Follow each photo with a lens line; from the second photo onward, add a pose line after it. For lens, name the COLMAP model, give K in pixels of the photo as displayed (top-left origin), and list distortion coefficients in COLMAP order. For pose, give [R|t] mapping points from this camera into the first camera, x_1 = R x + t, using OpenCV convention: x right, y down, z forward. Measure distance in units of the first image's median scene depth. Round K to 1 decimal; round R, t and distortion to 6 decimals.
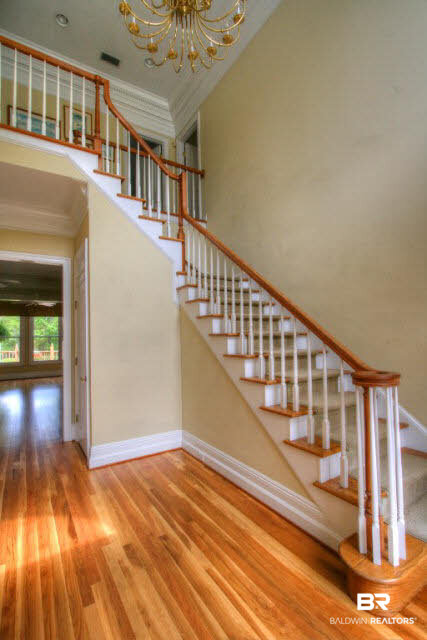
lens RADIAL K [[300.1, 0, 213.5], [0, 300.1, 320.0], [0, 0, 1]] dist [-0.012386, 0.000005]
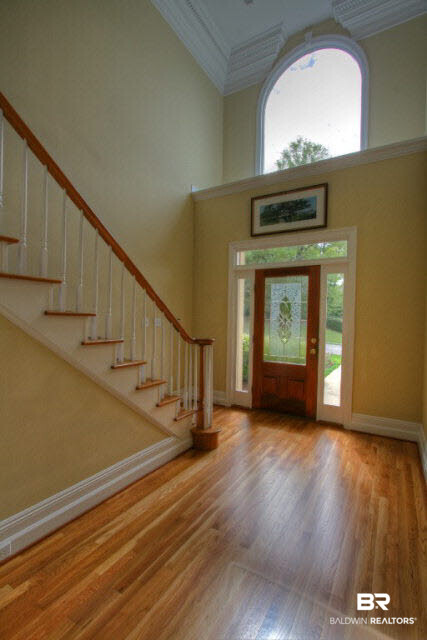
lens RADIAL K [[300.1, 0, 213.5], [0, 300.1, 320.0], [0, 0, 1]] dist [-0.012386, 0.000005]
pose [[-0.447102, 0.007315, 0.894453, -0.828764], [-0.060540, 0.997426, -0.038419, 0.082260], [-0.892432, -0.071327, -0.445508, 1.195220]]
